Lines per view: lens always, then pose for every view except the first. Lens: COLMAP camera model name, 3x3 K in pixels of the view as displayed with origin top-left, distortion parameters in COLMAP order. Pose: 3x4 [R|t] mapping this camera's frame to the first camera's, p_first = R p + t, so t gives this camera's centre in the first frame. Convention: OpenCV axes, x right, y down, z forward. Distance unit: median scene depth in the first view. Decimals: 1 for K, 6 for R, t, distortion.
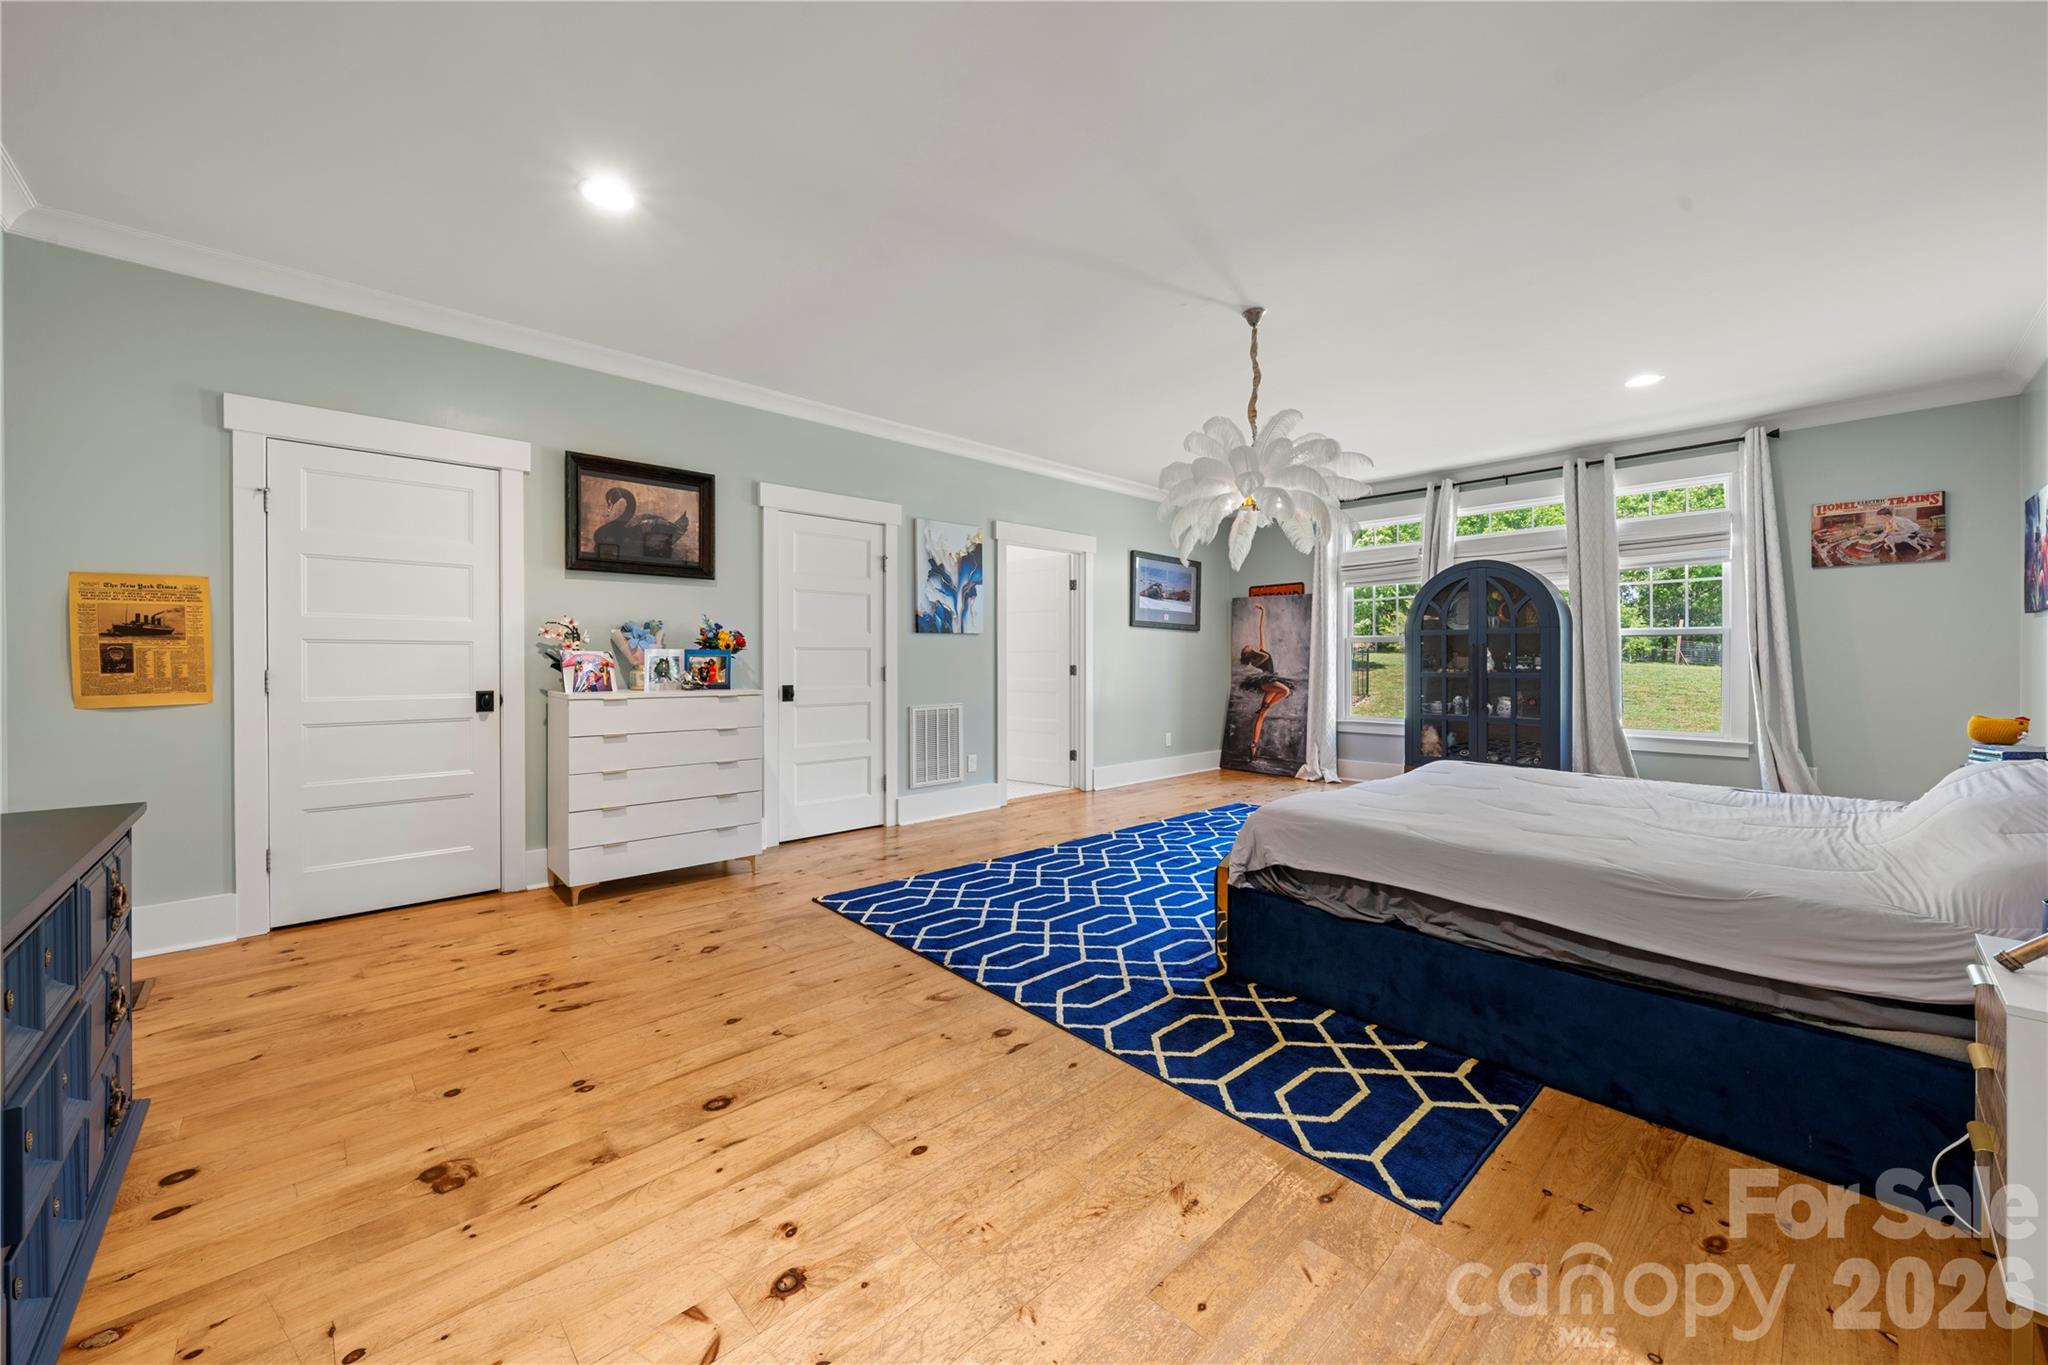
lens RADIAL K [[754.5, 0, 1011.5], [0, 754.5, 655.3], [0, 0, 1]] dist [-0.002564, -0.000059]
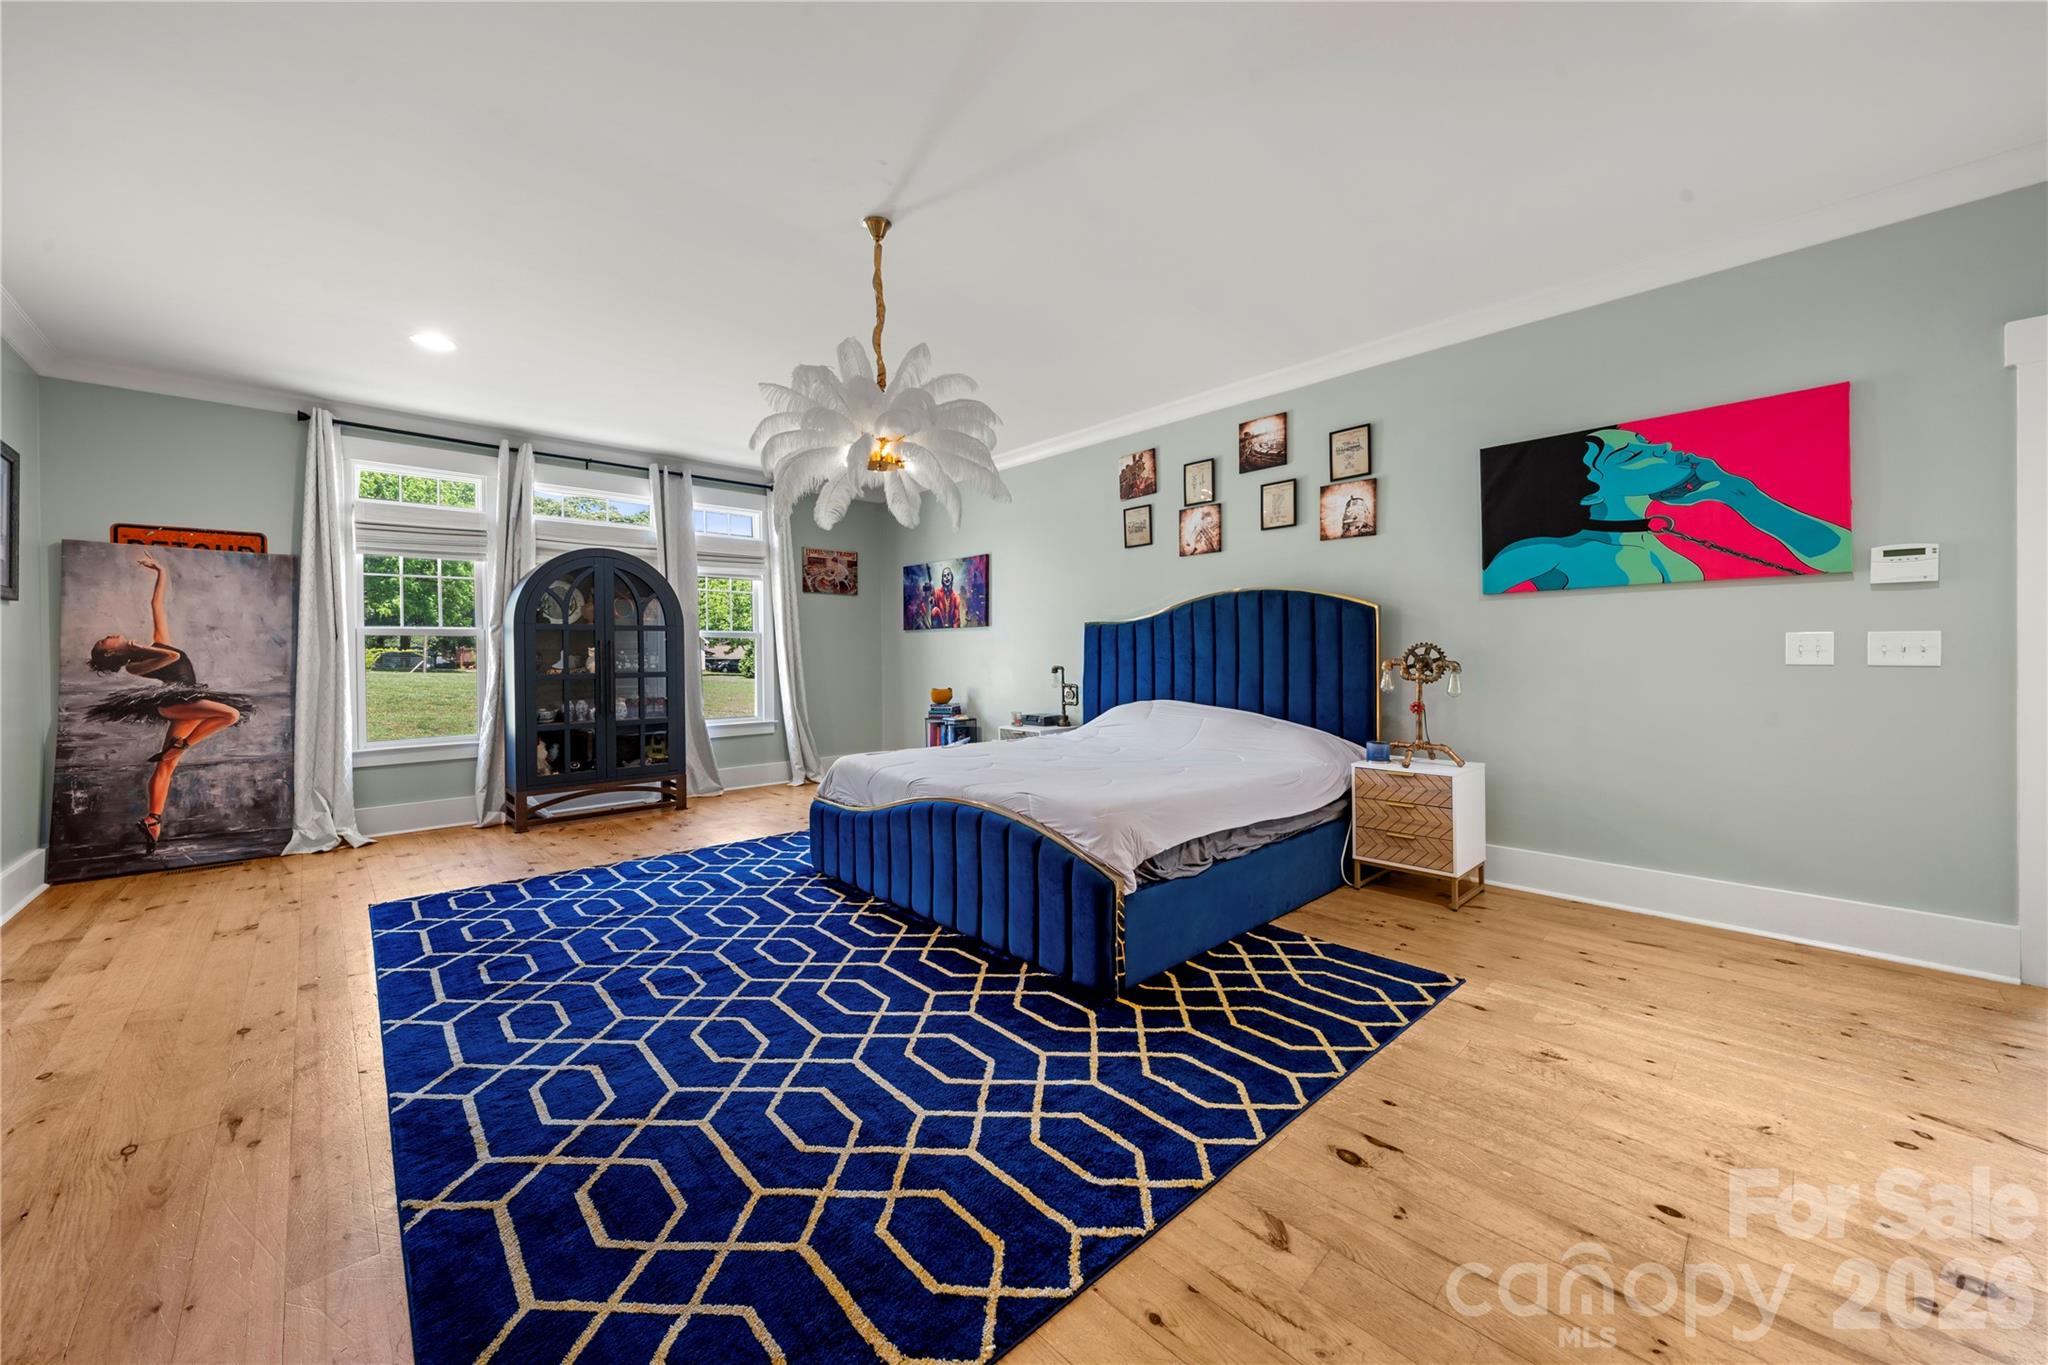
lens RADIAL K [[754.5, 0, 1011.5], [0, 754.5, 655.3], [0, 0, 1]] dist [-0.002564, -0.000059]
pose [[-0.006328, 0.001058, 0.999979, -0.310970], [0.001684, 0.999998, -0.001047, 0.003846], [-0.999979, 0.001677, -0.006330, 0.555221]]
